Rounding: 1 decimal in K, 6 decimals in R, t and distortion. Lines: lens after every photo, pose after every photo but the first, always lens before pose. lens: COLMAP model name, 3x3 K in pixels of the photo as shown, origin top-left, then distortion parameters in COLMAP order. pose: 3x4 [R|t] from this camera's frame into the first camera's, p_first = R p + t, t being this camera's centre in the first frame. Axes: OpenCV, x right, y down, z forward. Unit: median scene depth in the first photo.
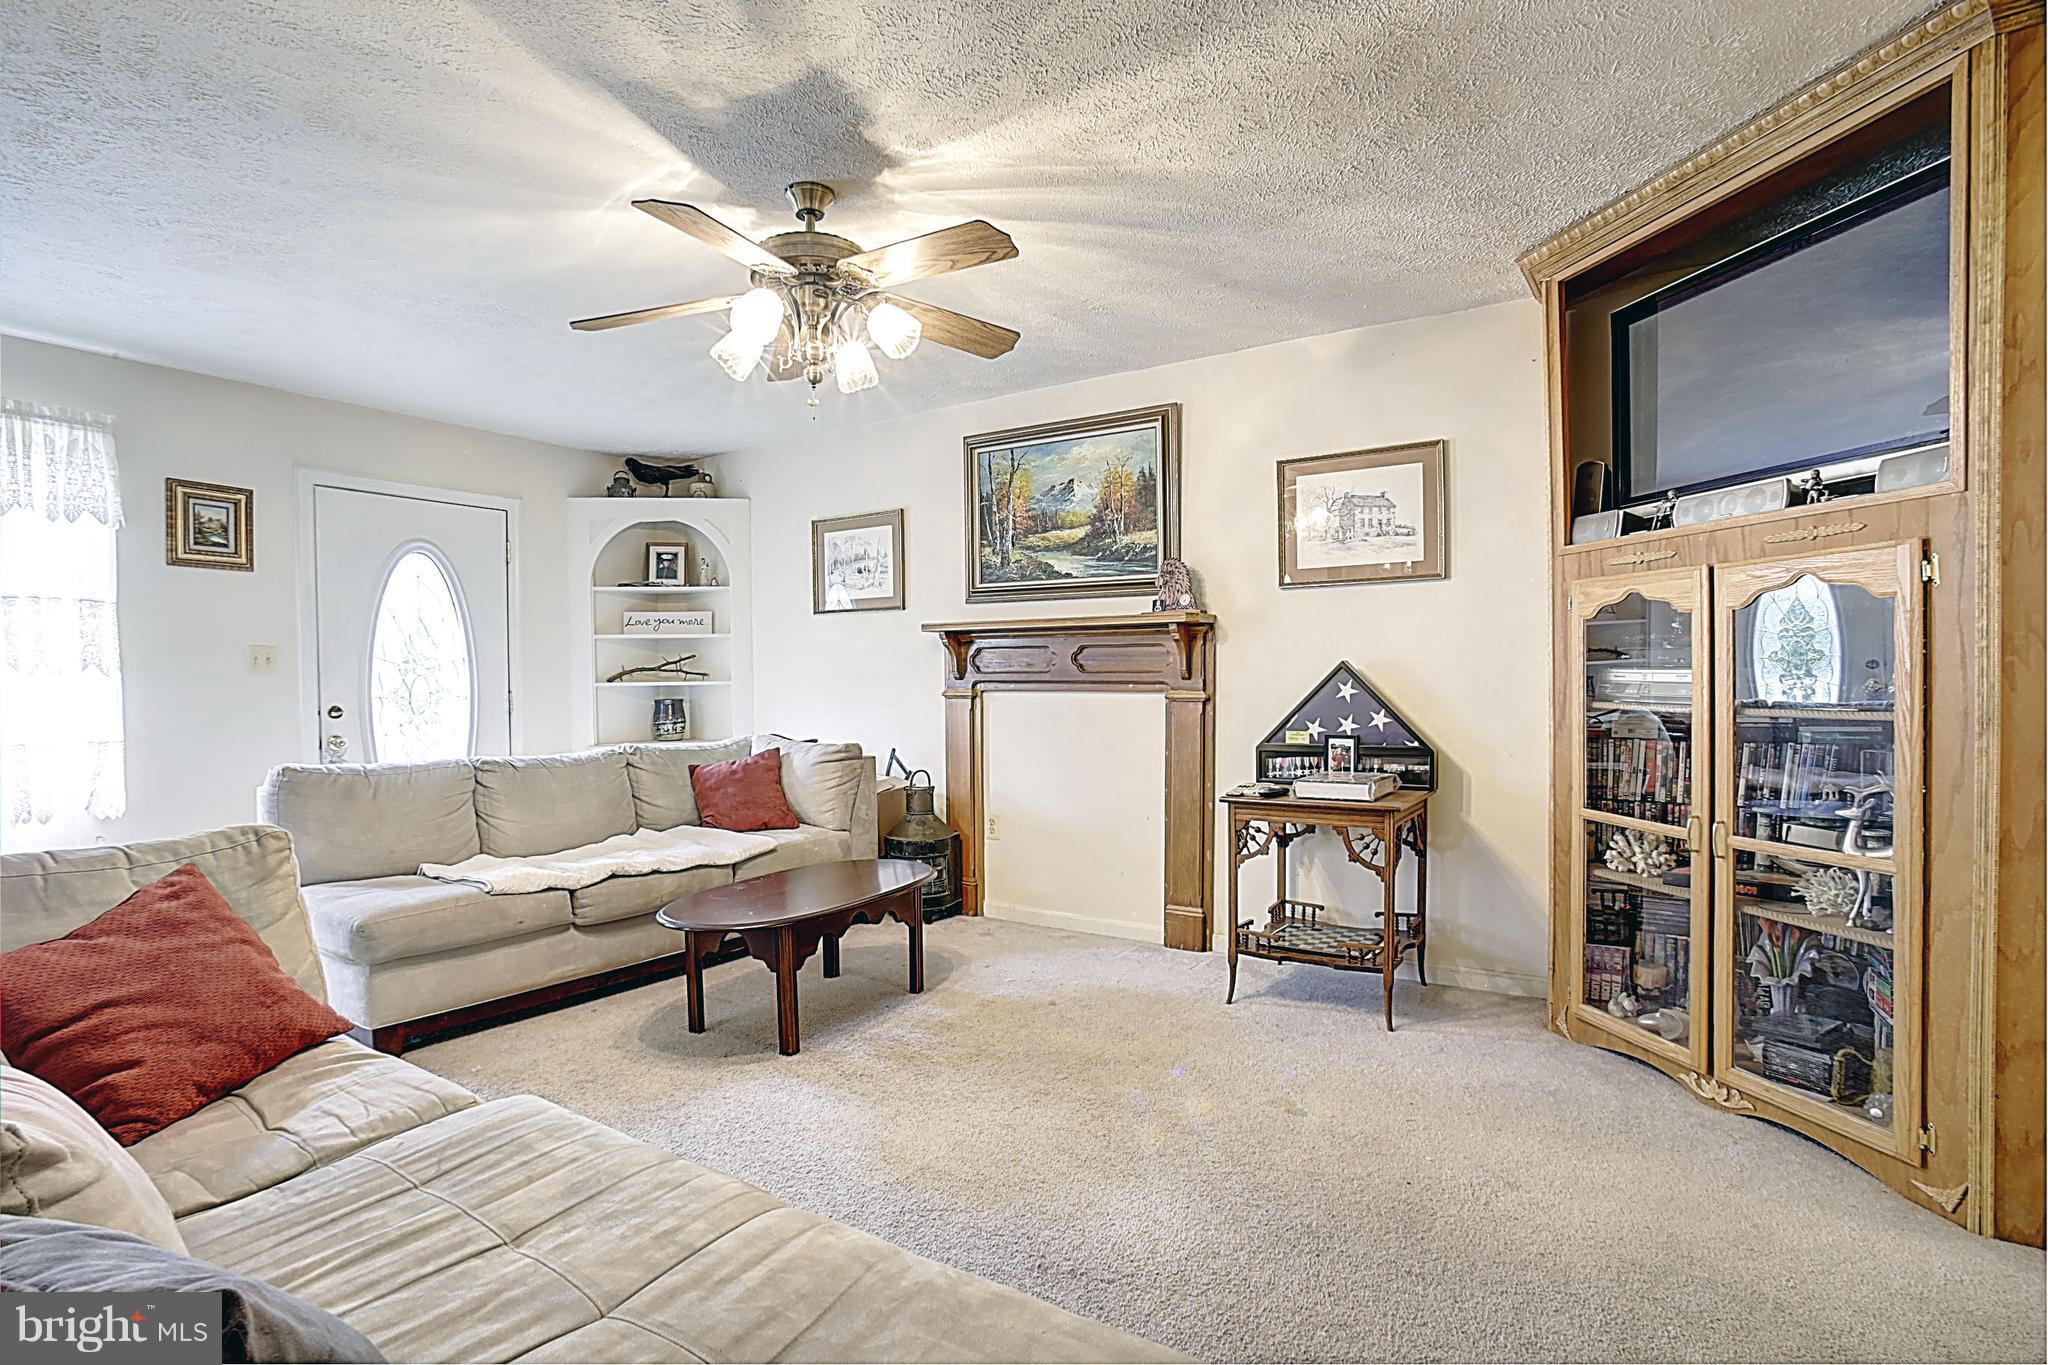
lens RADIAL K [[1029.5, 0, 1035.7], [0, 1029.5, 688.8], [0, 0, 1]] dist [-0.057930, 0.037762]
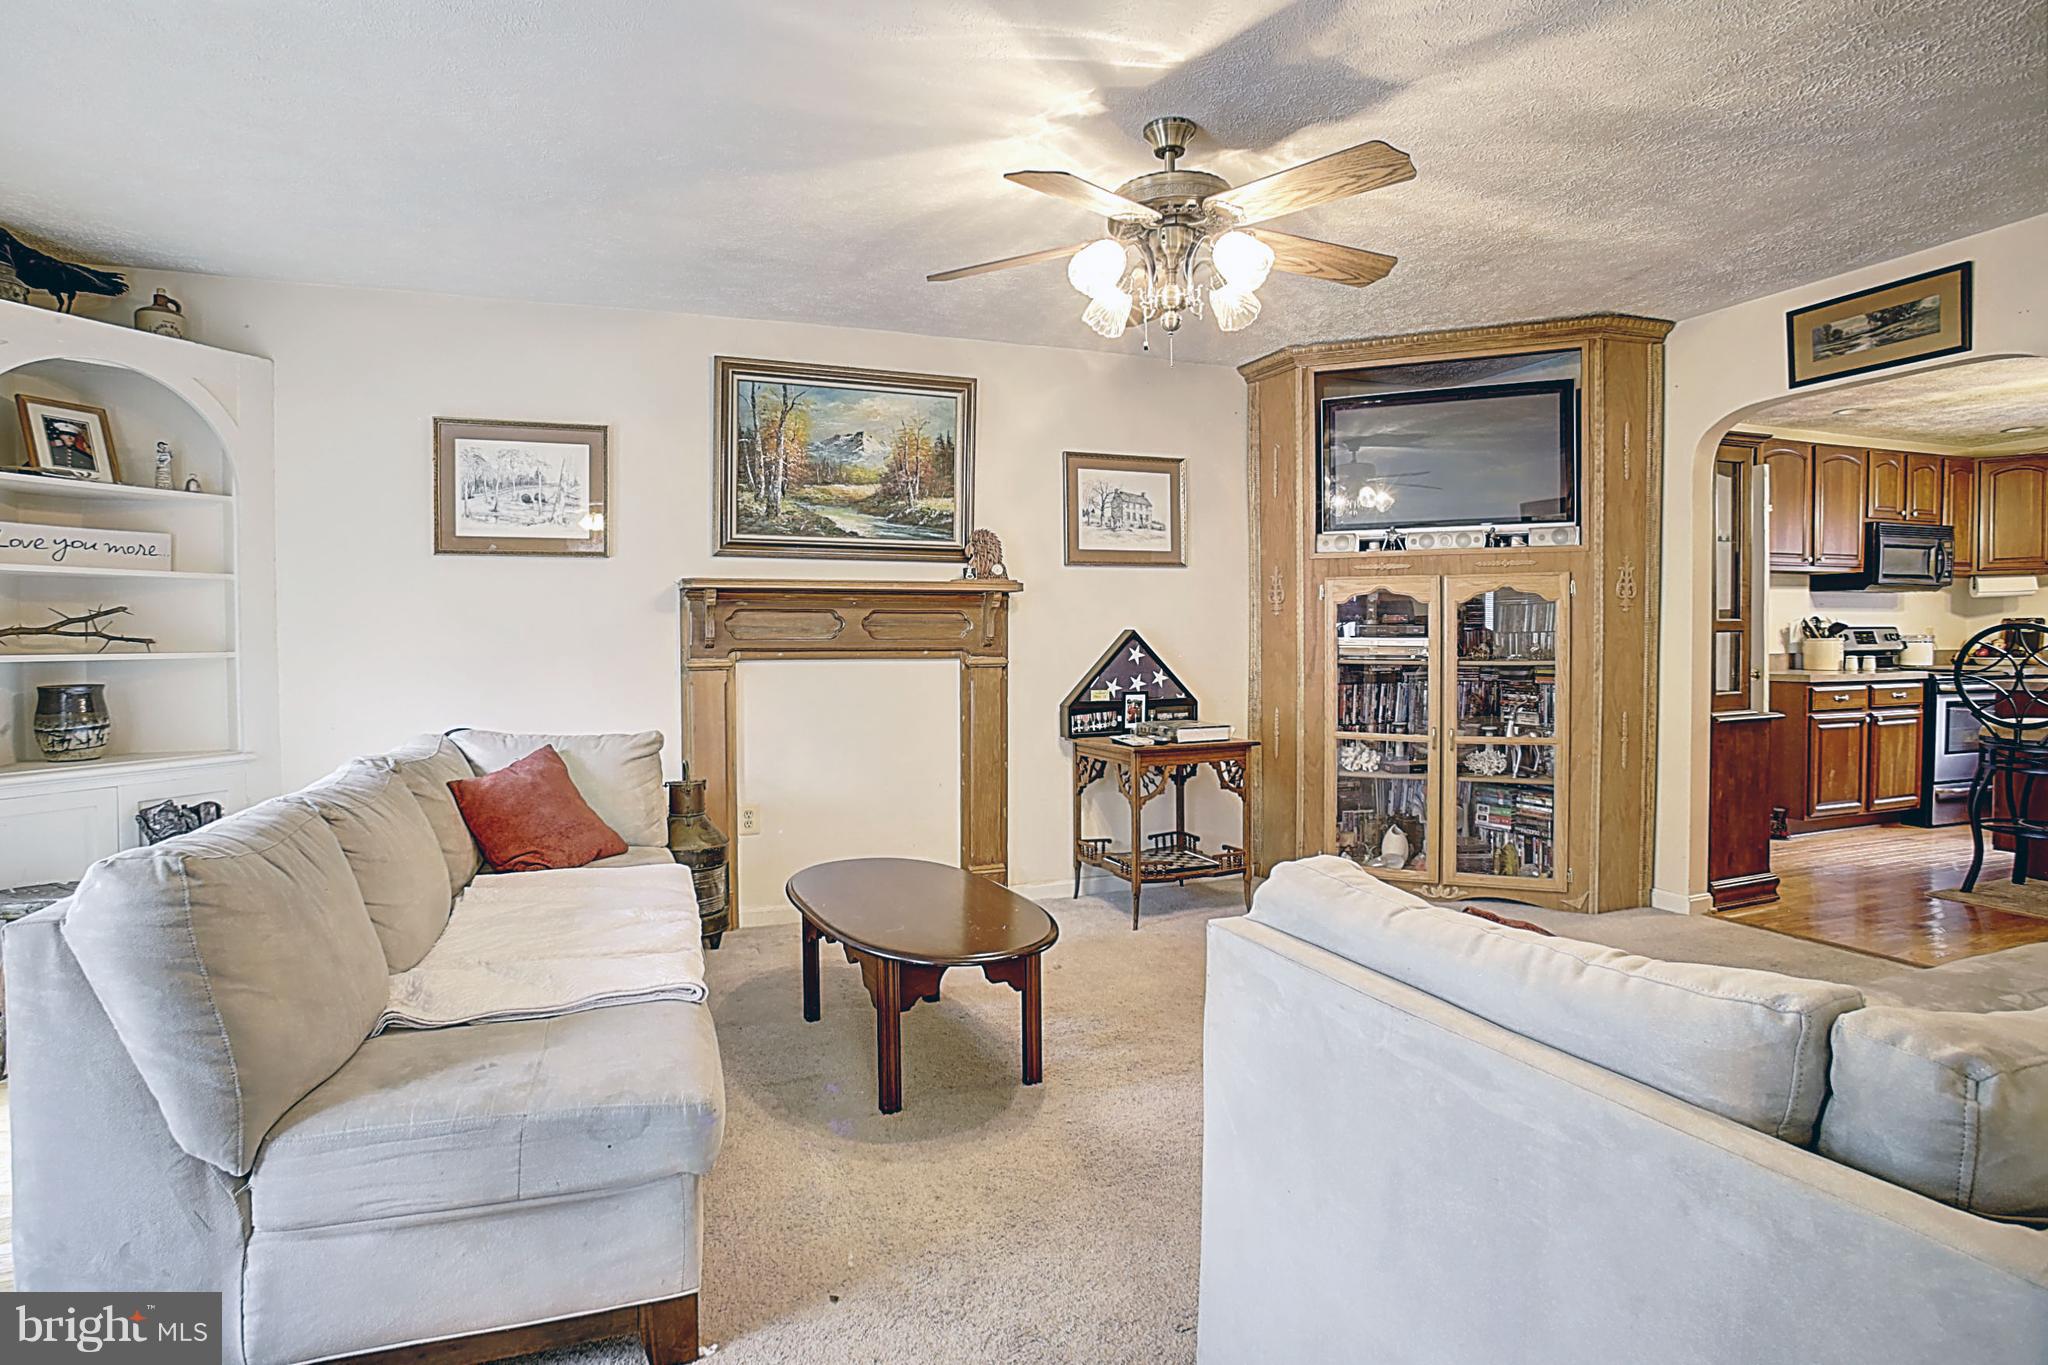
lens RADIAL K [[1056.4, 0, 1024.3], [0, 1056.4, 636.9], [0, 0, 1]] dist [-0.068643, 0.039231]
pose [[0.574062, 0.003474, 0.818805, -0.691760], [0.011643, 0.999855, -0.012405, -0.004470], [-0.818729, 0.016654, 0.573938, 0.347309]]
